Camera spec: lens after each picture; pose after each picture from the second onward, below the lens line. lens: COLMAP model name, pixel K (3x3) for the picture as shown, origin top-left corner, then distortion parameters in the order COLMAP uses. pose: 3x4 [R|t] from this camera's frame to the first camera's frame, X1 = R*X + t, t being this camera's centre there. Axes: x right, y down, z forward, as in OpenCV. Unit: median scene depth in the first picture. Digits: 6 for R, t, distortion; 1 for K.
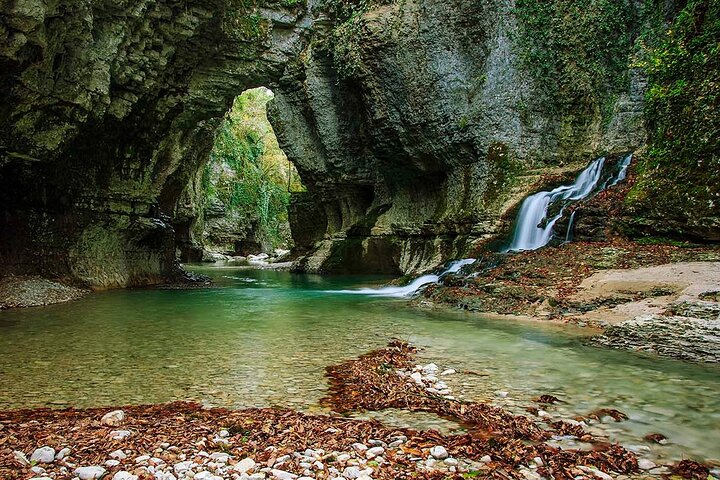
lens RADIAL K [[701.1, 0, 360.0], [0, 701.1, 240.0], [0, 0, 1]] dist [-0.015922, -0.003034]
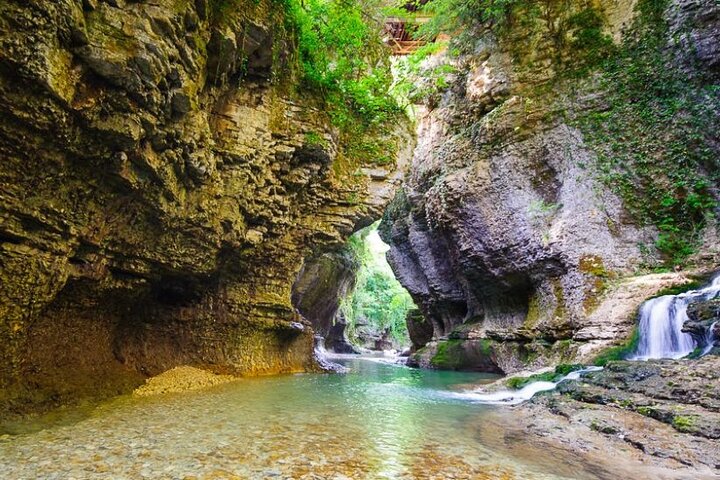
lens RADIAL K [[340.0, 0, 284.9], [0, 340.0, 241.4], [0, 0, 1]] dist [0.002385, 0.000336]
pose [[0.895908, -0.096992, -0.433522, 0.001741], [-0.027859, 0.961687, -0.272731, 0.001437], [0.443365, 0.256420, 0.858881, 0.298627]]
